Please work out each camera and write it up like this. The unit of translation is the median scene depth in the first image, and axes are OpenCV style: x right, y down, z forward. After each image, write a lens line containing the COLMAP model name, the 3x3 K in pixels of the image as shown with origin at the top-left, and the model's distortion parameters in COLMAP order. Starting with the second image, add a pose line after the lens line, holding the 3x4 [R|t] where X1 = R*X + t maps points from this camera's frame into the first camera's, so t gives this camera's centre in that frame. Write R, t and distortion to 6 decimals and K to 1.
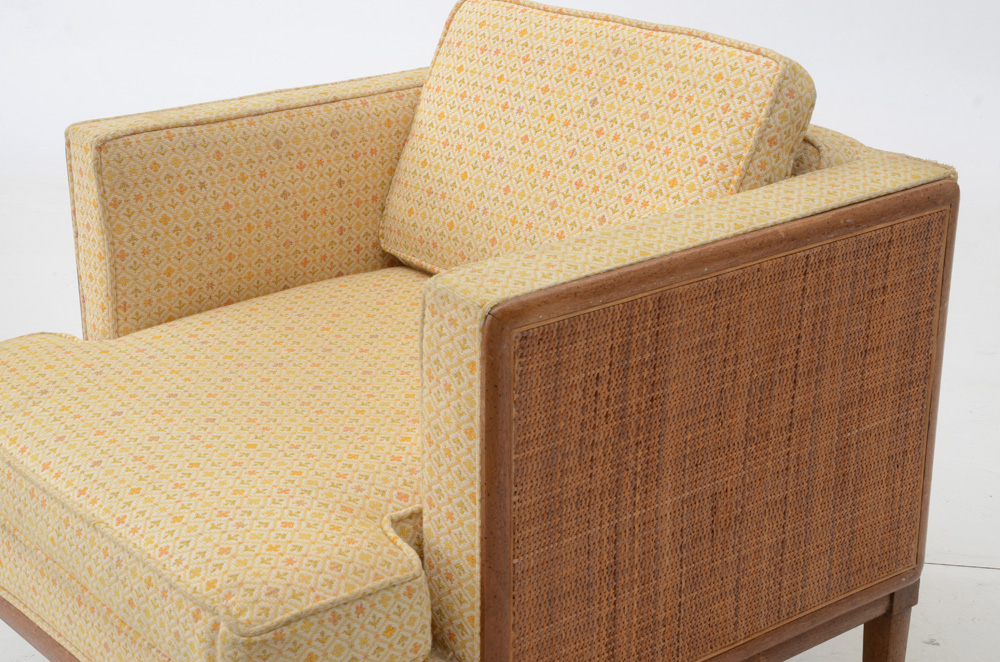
lens RADIAL K [[1829.7, 0, 500.0], [0, 1829.7, 331.0], [0, 0, 1]] dist [0.265617, 0.148906]
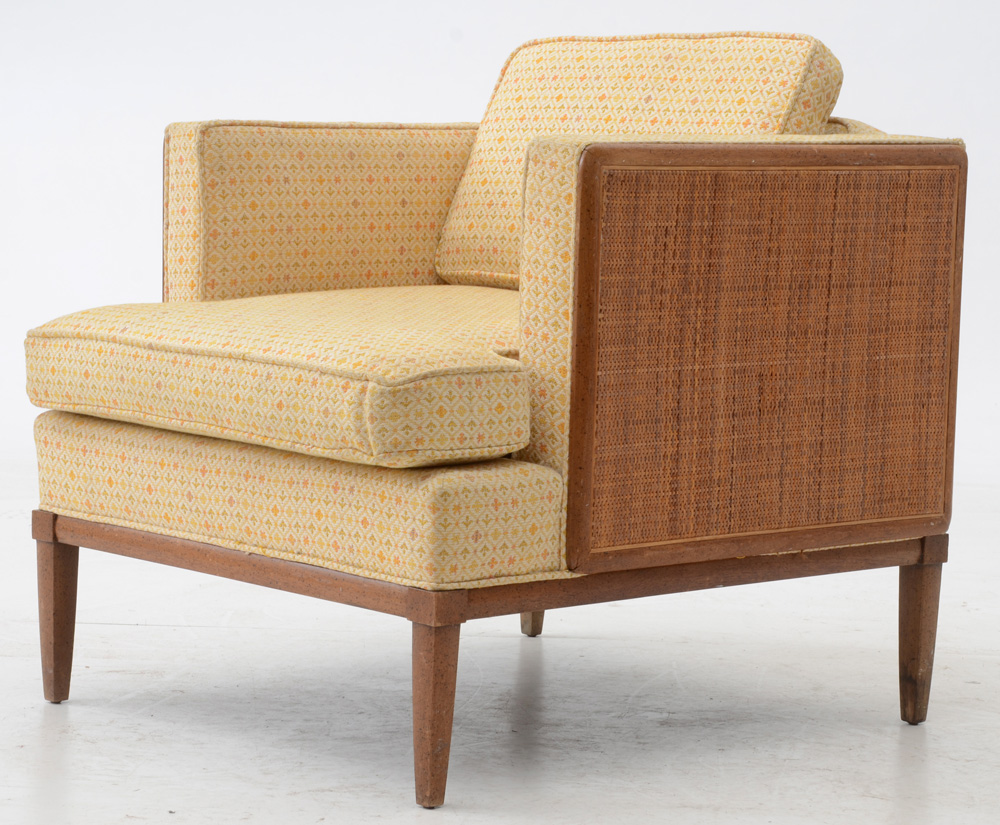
lens RADIAL K [[3140.1, 0, 525.0], [0, 3140.1, 409.8], [0, 0, 1]] dist [0.440061, 0.208700]
pose [[0.998560, 0.017828, 0.050588, -0.125049], [-0.004201, 0.966245, -0.257590, 0.588996], [-0.053473, 0.257007, 0.964929, -0.851857]]
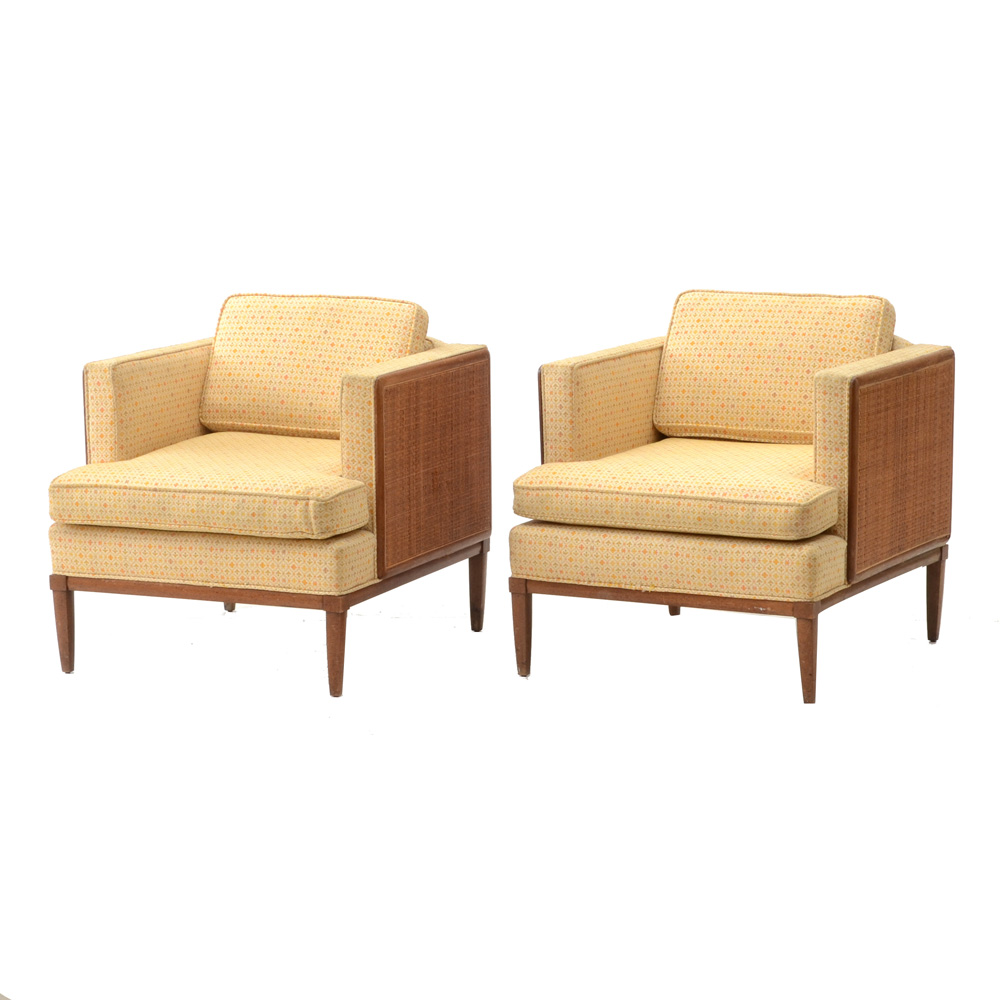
lens RADIAL K [[3069.8, 0, 500.0], [0, 3069.8, 500.0], [0, 0, 1]] dist [0.145176, 0.773452]
pose [[0.891592, -0.084952, 0.444799, -1.503208], [0.173585, 0.971331, -0.162434, 0.745982], [-0.418248, 0.222035, 0.880777, -2.415283]]
